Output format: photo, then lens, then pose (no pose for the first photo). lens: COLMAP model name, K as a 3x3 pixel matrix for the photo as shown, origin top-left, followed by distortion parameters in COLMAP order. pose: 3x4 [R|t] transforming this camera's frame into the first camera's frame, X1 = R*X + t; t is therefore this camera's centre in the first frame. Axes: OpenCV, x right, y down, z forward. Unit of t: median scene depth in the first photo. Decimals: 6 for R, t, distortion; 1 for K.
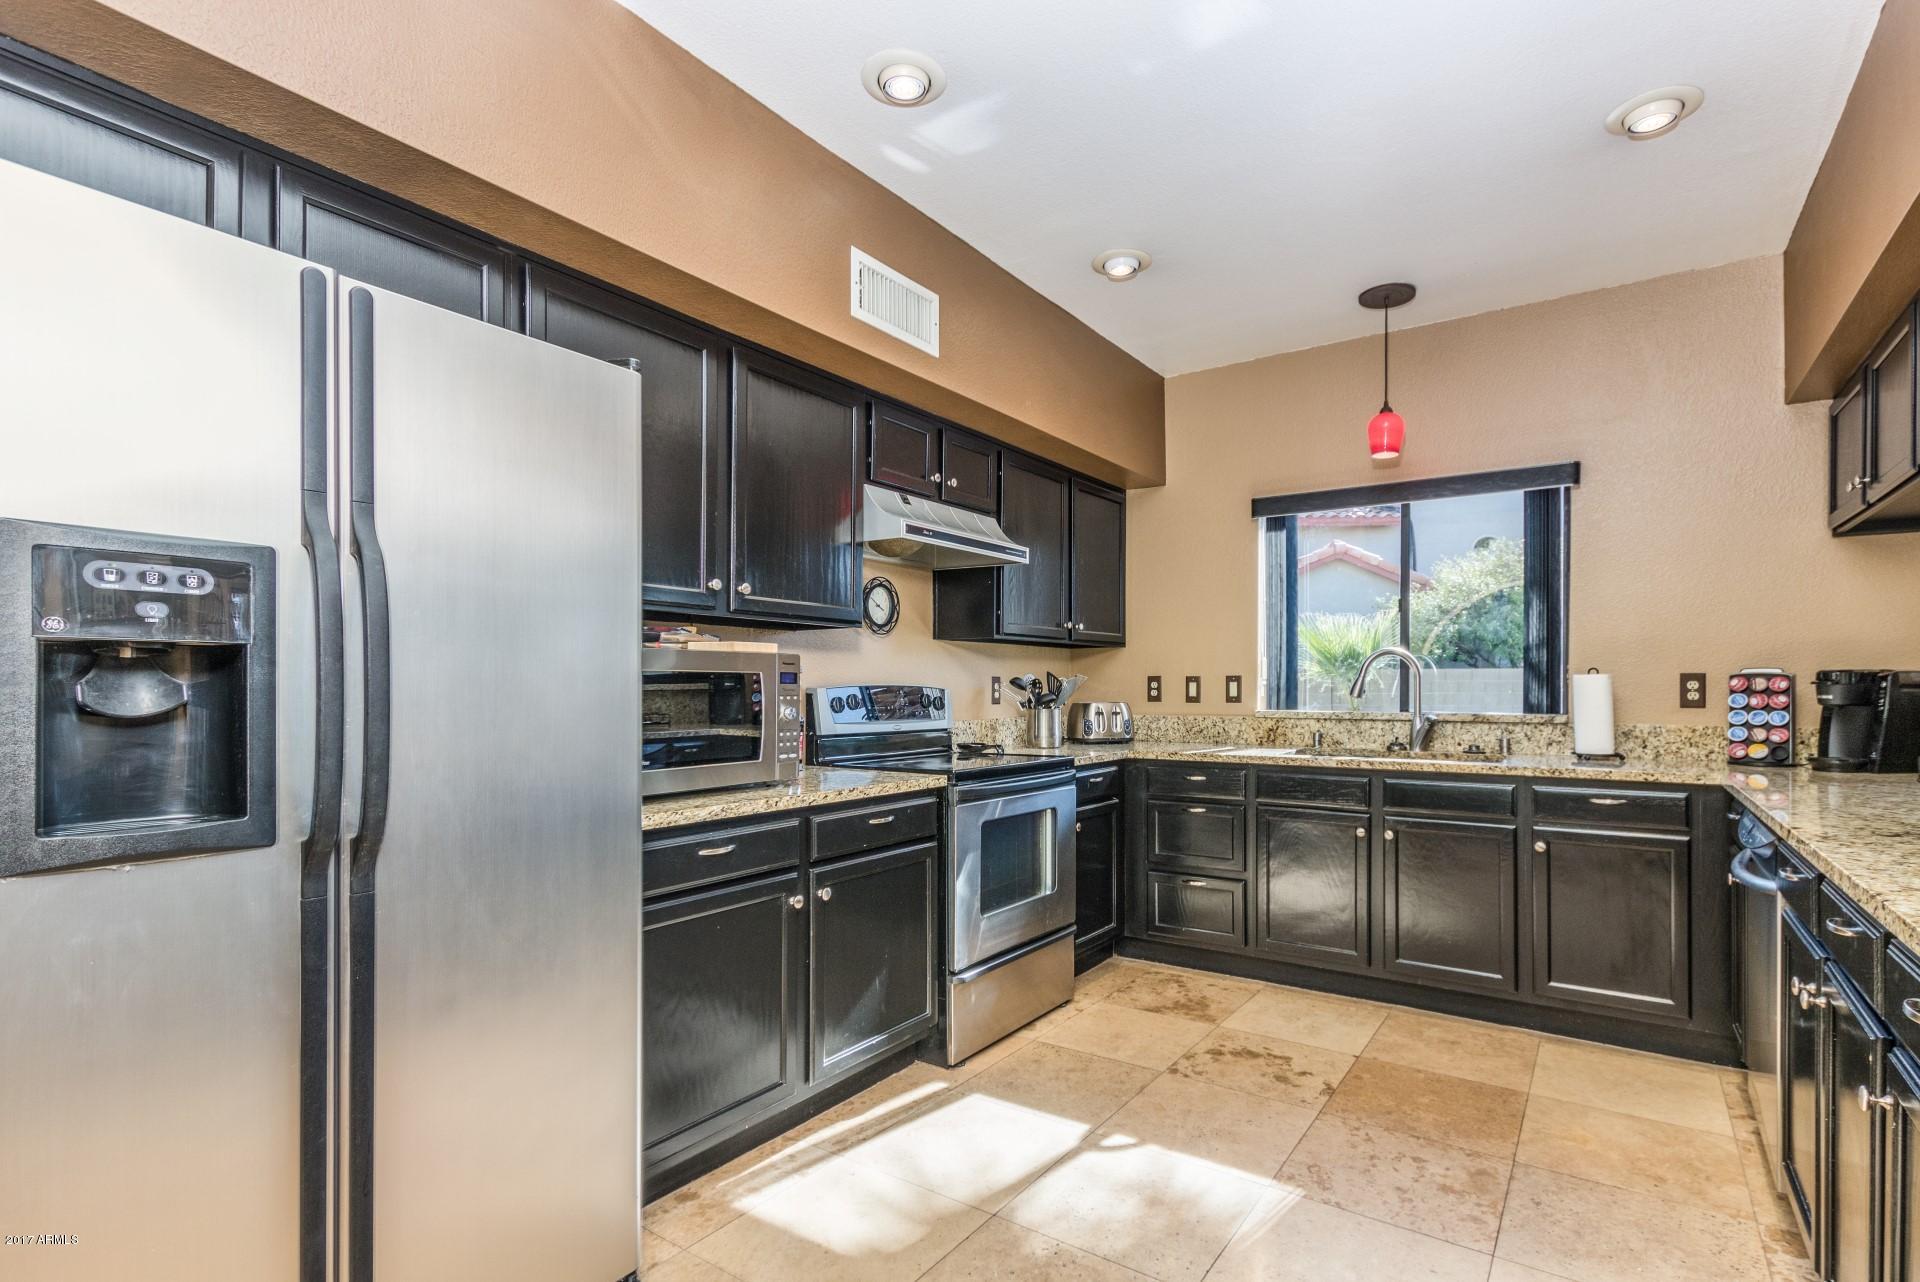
lens RADIAL K [[908.2, 0, 969.6], [0, 908.2, 688.0], [0, 0, 1]] dist [-0.002517, -0.000509]
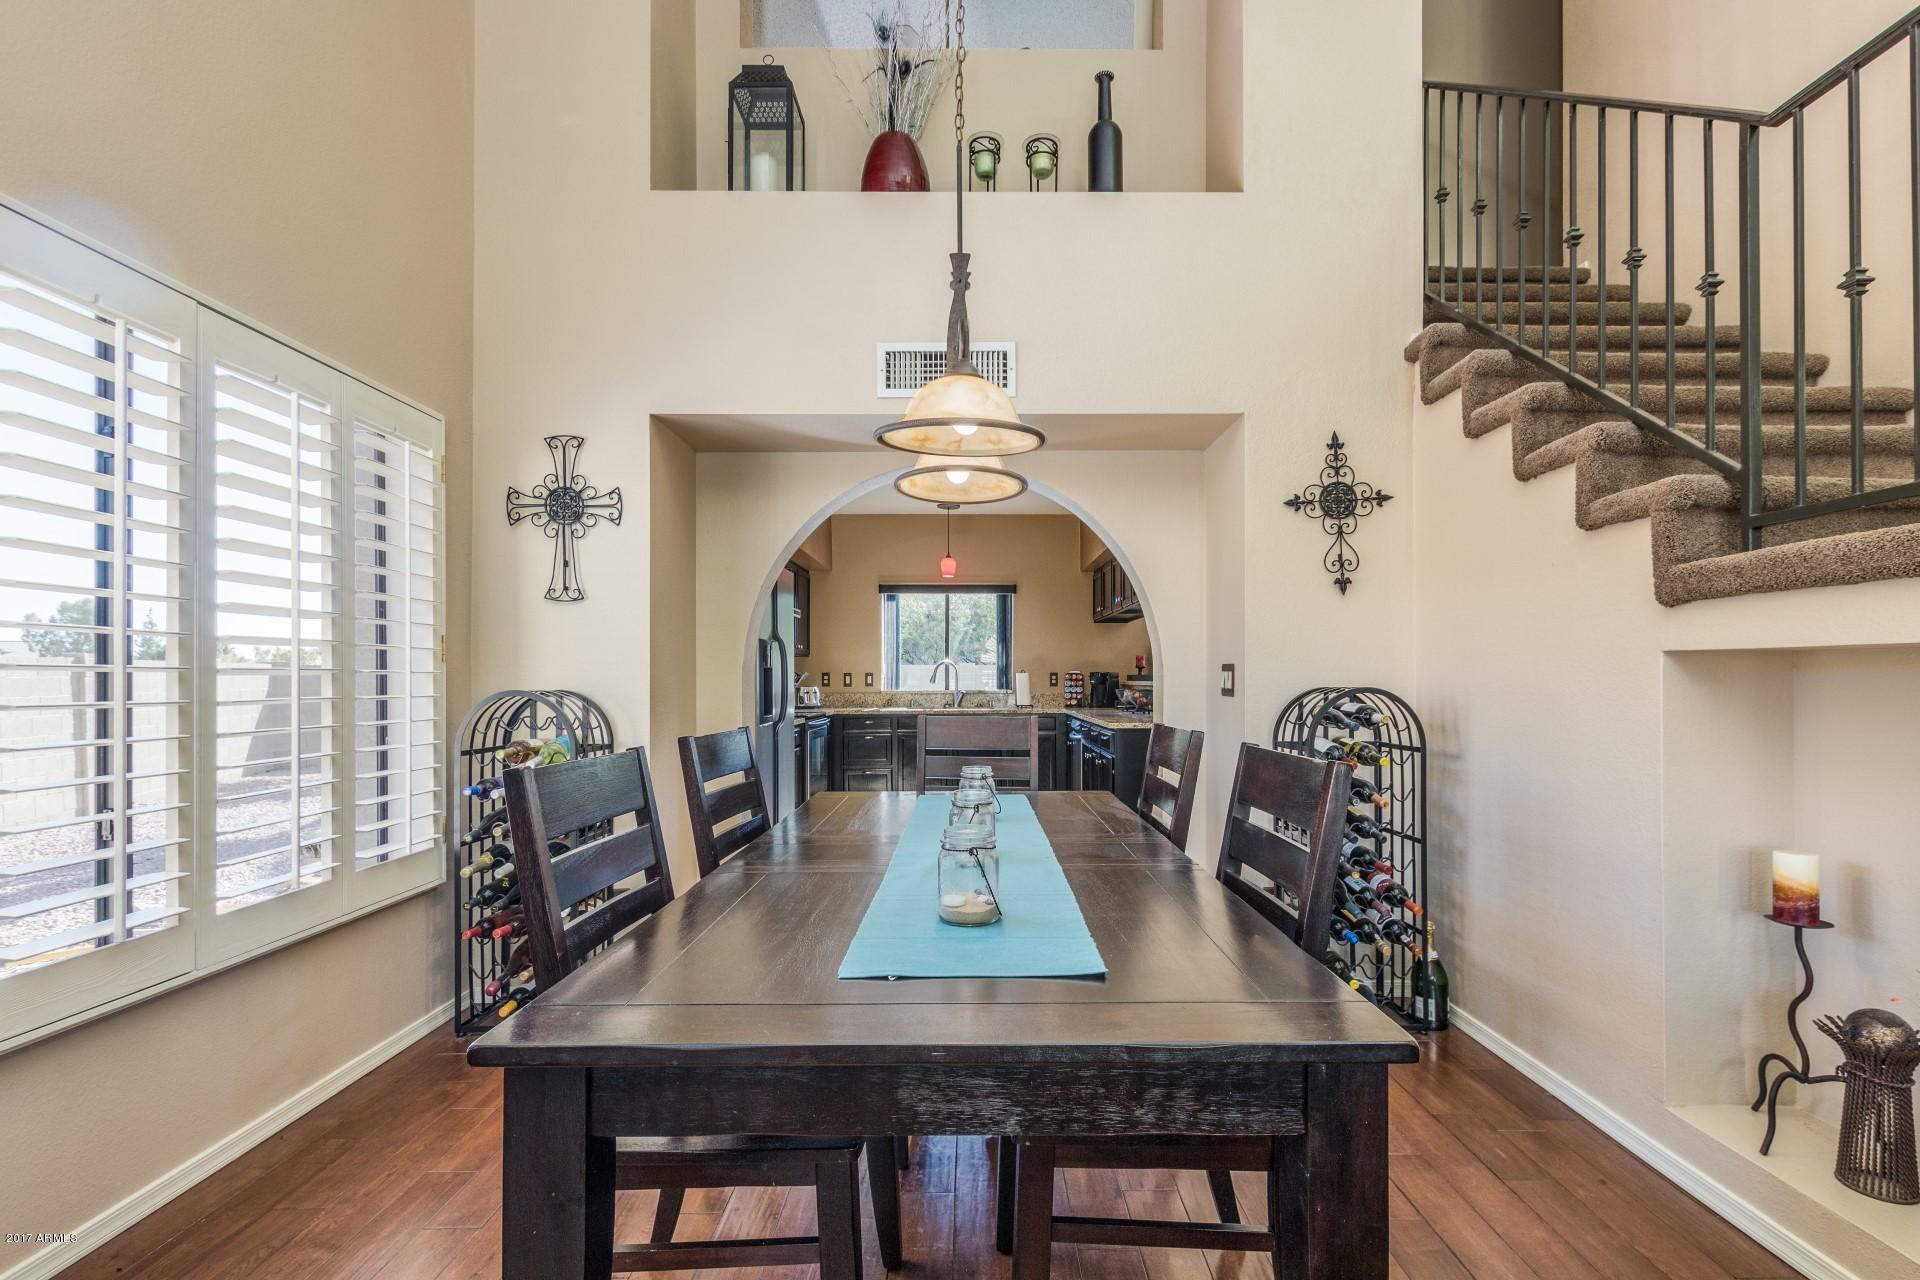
lens RADIAL K [[891.8, 0, 972.3], [0, 891.8, 673.7], [0, 0, 1]] dist [0.003479, -0.000408]
pose [[0.815210, 0.000936, 0.579164, -0.810265], [0.002891, 0.999980, -0.005685, 0.000375], [-0.579158, 0.006309, 0.815191, -0.876676]]
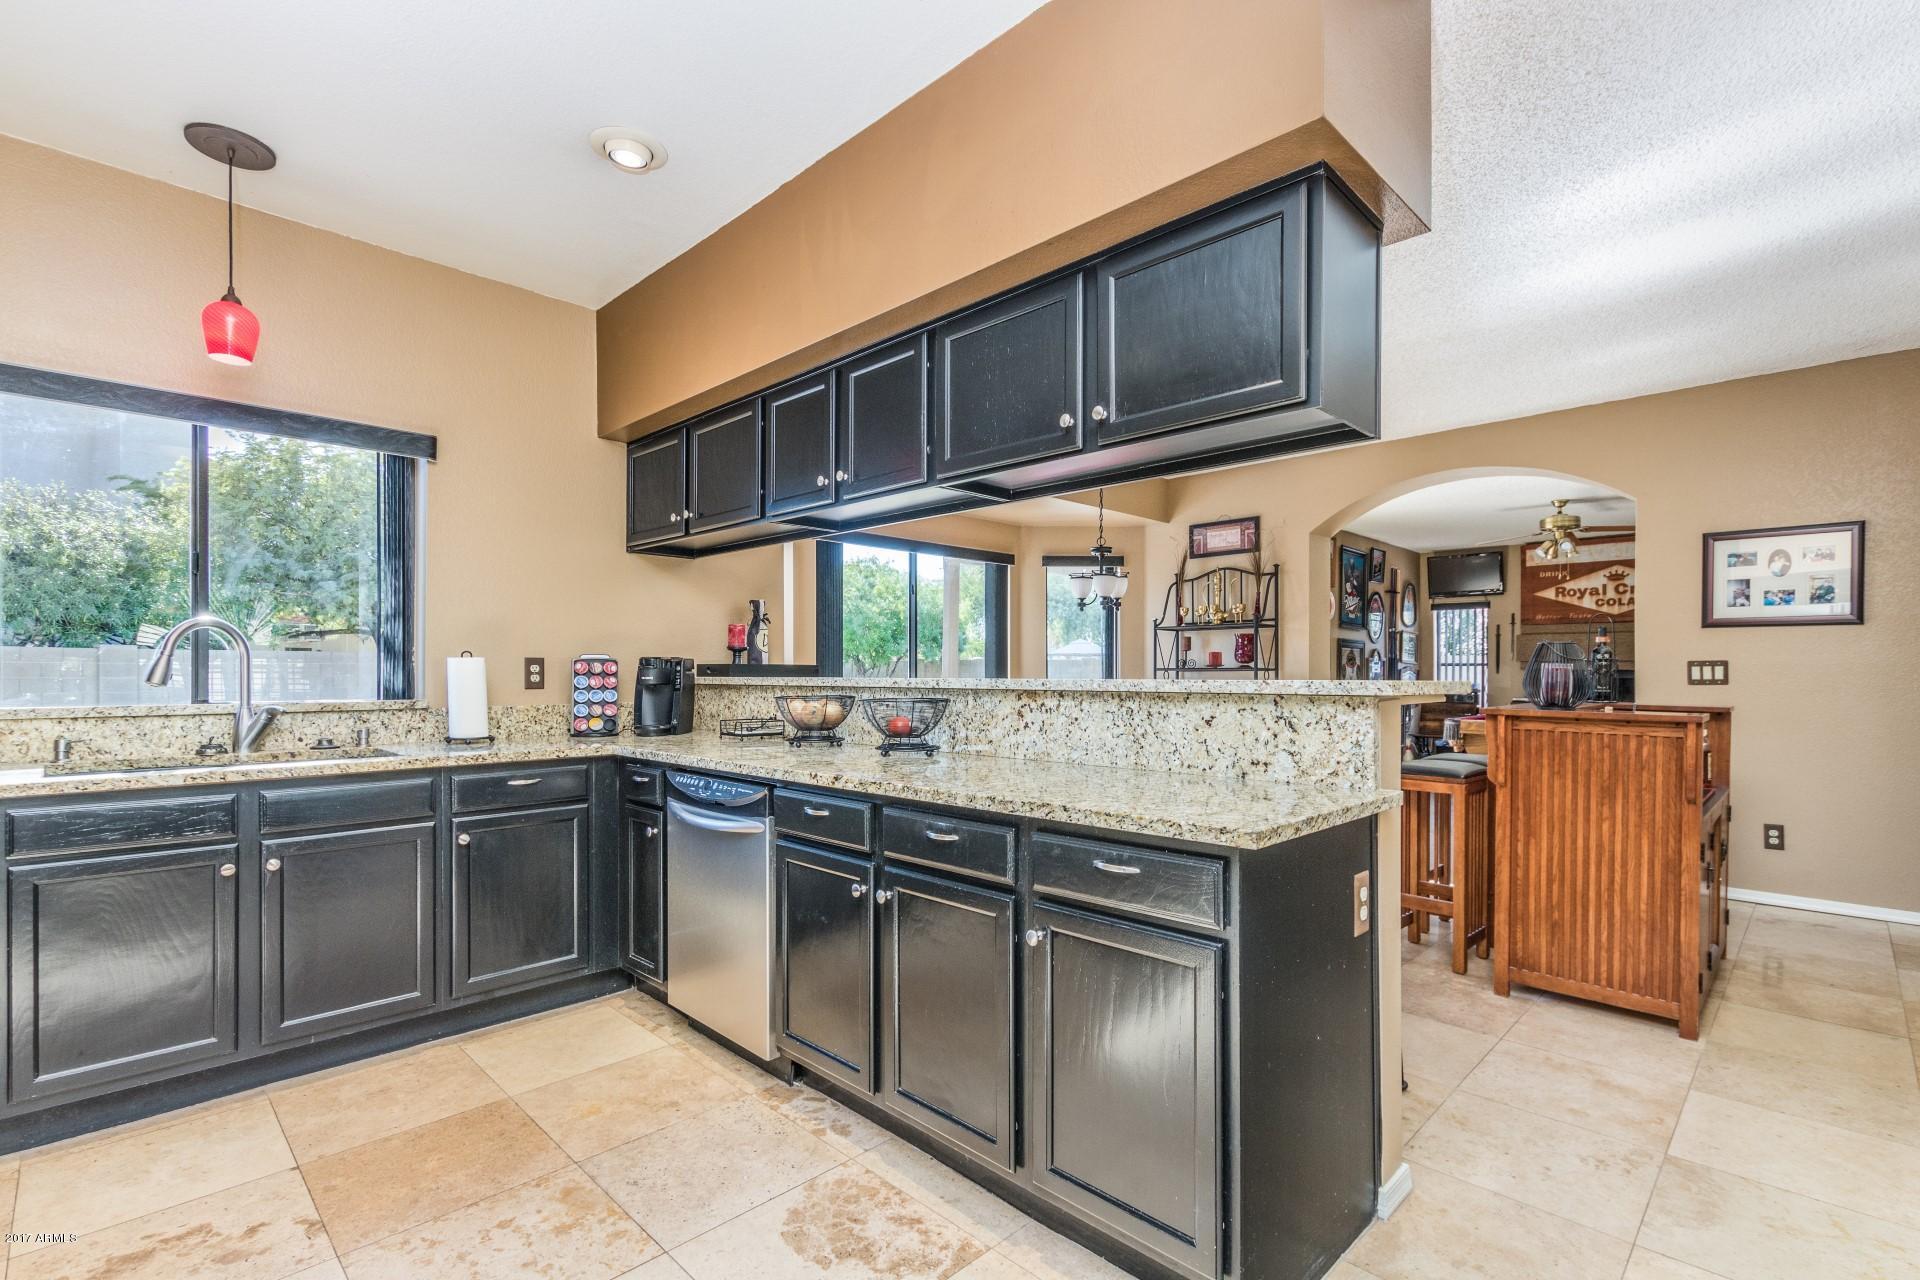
lens RADIAL K [[873.6, 0, 988.4], [0, 873.6, 675.3], [0, 0, 1]] dist [-0.000799, -0.001354]
pose [[0.147790, -0.005756, 0.989002, -0.167239], [0.000886, 0.999983, 0.005687, -0.000514], [-0.989018, 0.000035, 0.147792, 0.289188]]
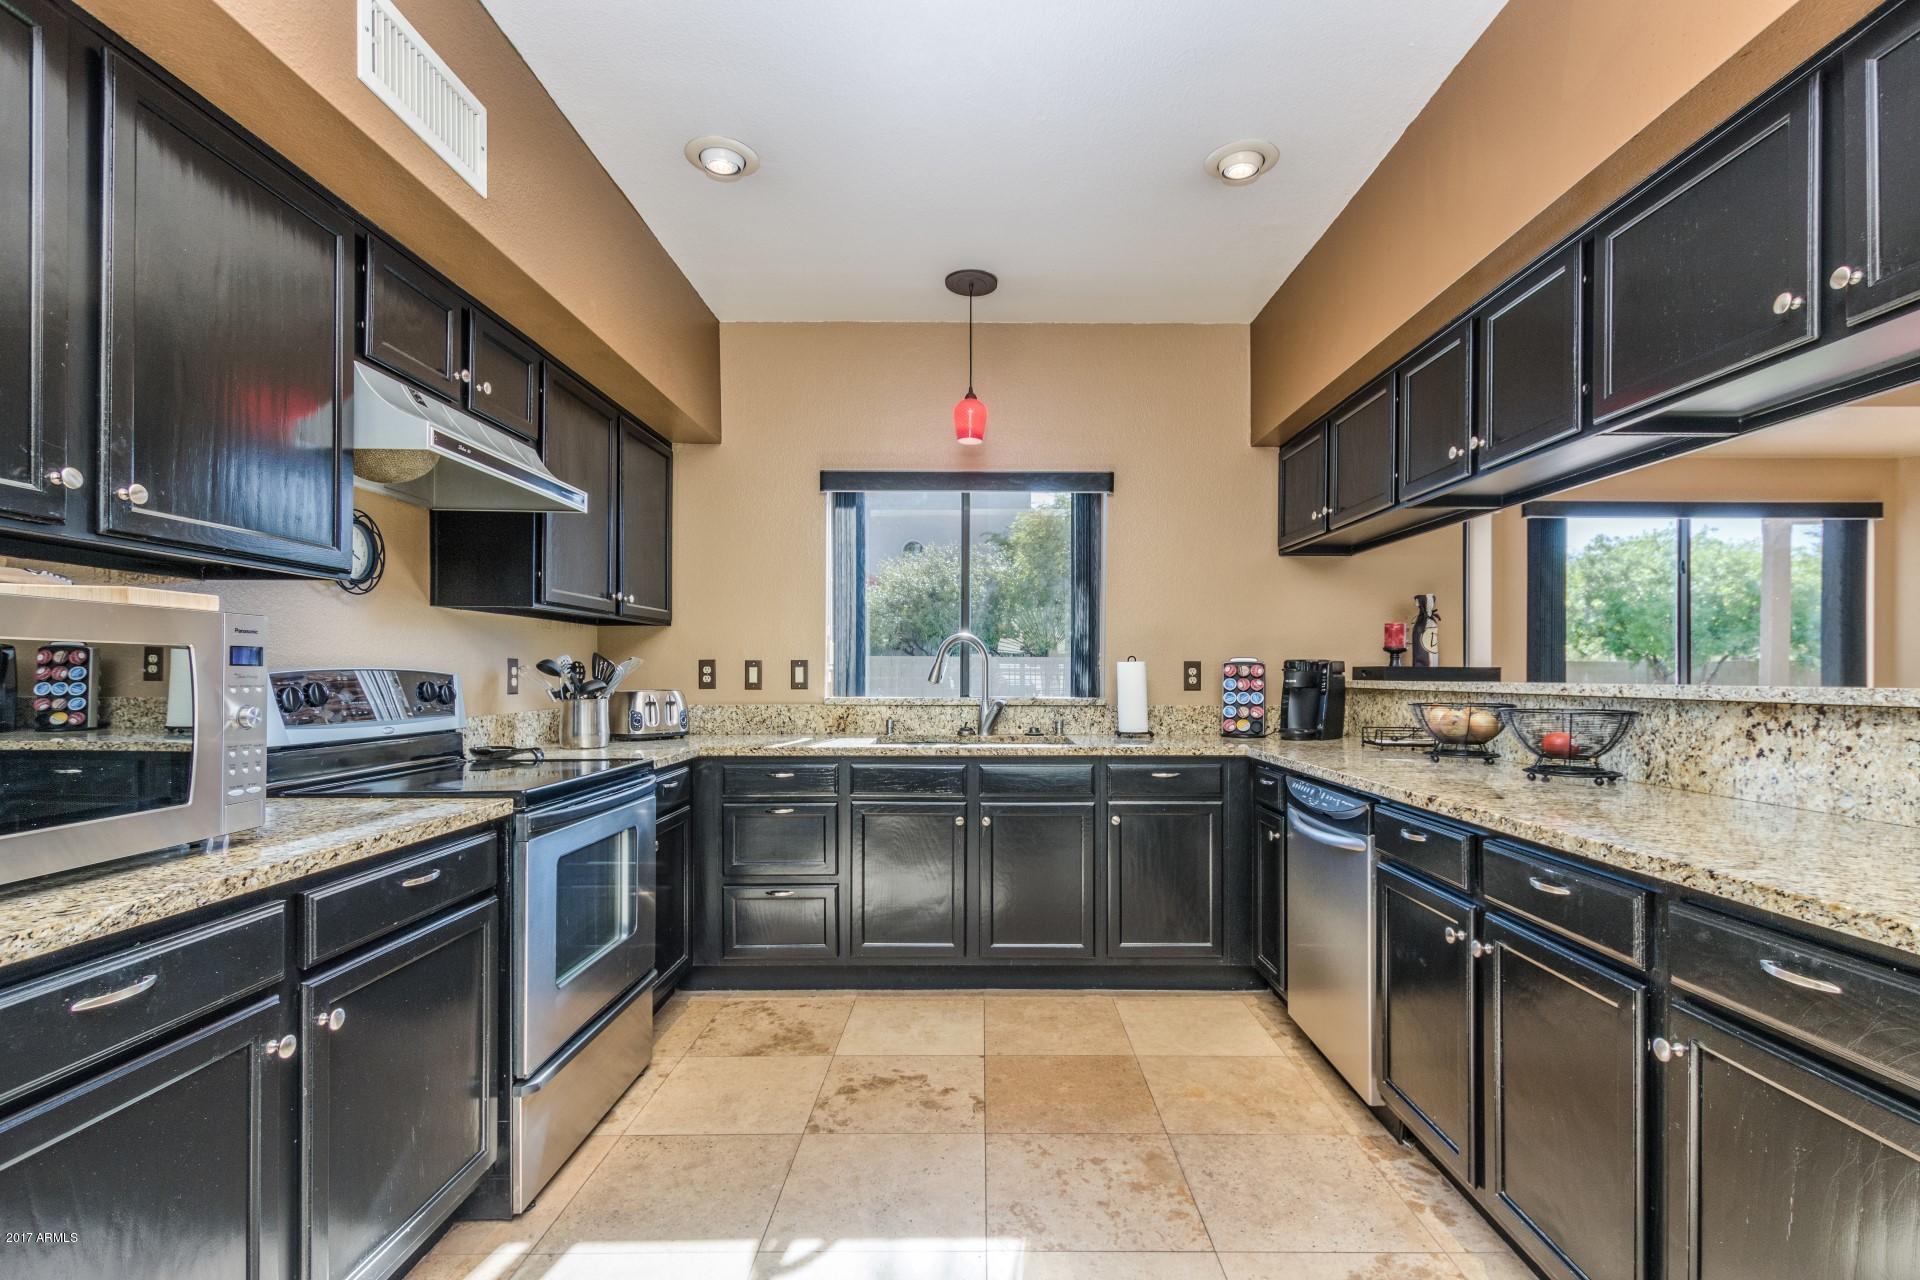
lens RADIAL K [[891.8, 0, 972.3], [0, 891.8, 673.7], [0, 0, 1]] dist [0.003479, -0.000408]
pose [[0.819165, 0.000622, 0.573557, -0.108931], [-0.001051, 0.999999, 0.000416, -0.000413], [-0.573556, -0.000944, 0.819166, 0.200011]]
